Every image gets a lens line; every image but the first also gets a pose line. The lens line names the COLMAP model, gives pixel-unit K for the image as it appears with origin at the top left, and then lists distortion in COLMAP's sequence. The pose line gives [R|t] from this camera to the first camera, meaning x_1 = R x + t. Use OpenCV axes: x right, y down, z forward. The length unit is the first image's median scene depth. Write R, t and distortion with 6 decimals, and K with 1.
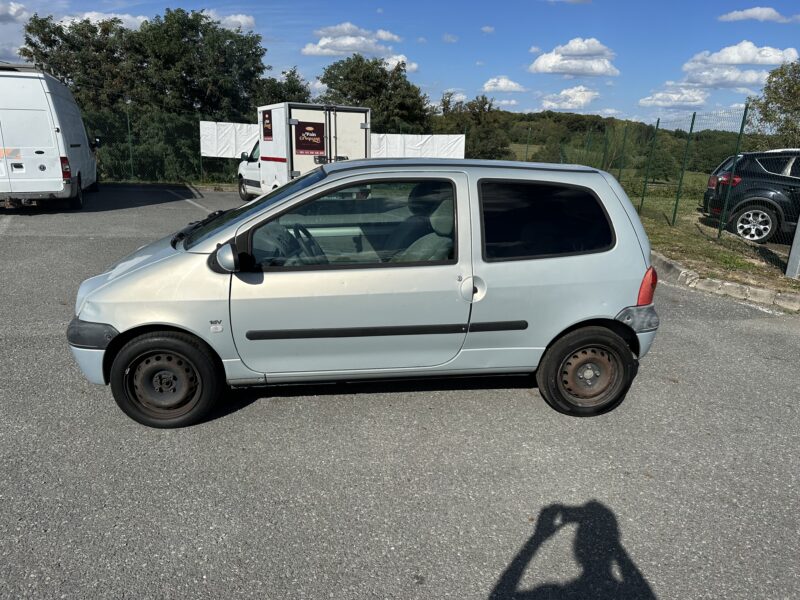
lens RADIAL K [[566.0, 0, 400.0], [0, 566.0, 300.0], [0, 0, 1]] dist [-0.005237, -0.005174]
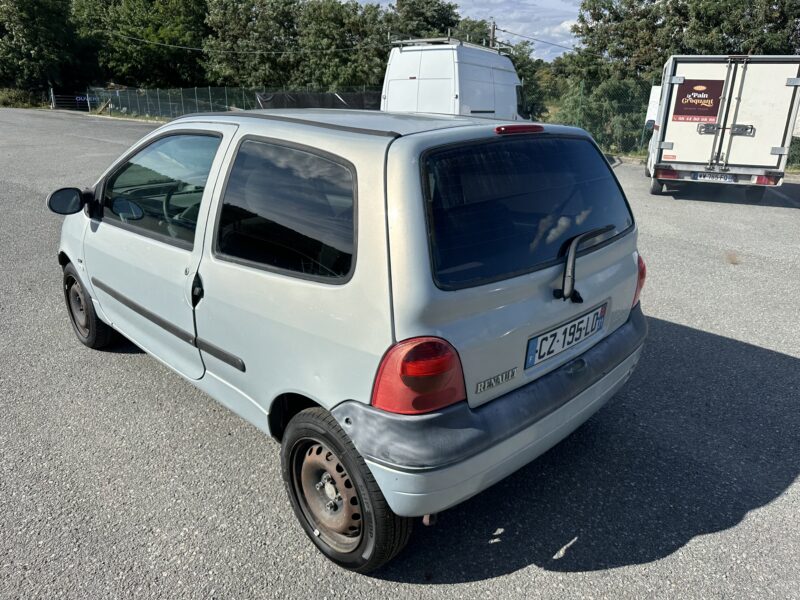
lens RADIAL K [[566.0, 0, 400.0], [0, 566.0, 300.0], [0, 0, 1]] dist [-0.005237, -0.005174]
pose [[0.633657, 0.239740, -0.735530, 0.218426], [-0.205215, 0.968799, 0.138981, -0.042997], [0.745900, 0.062875, 0.663084, 0.193329]]
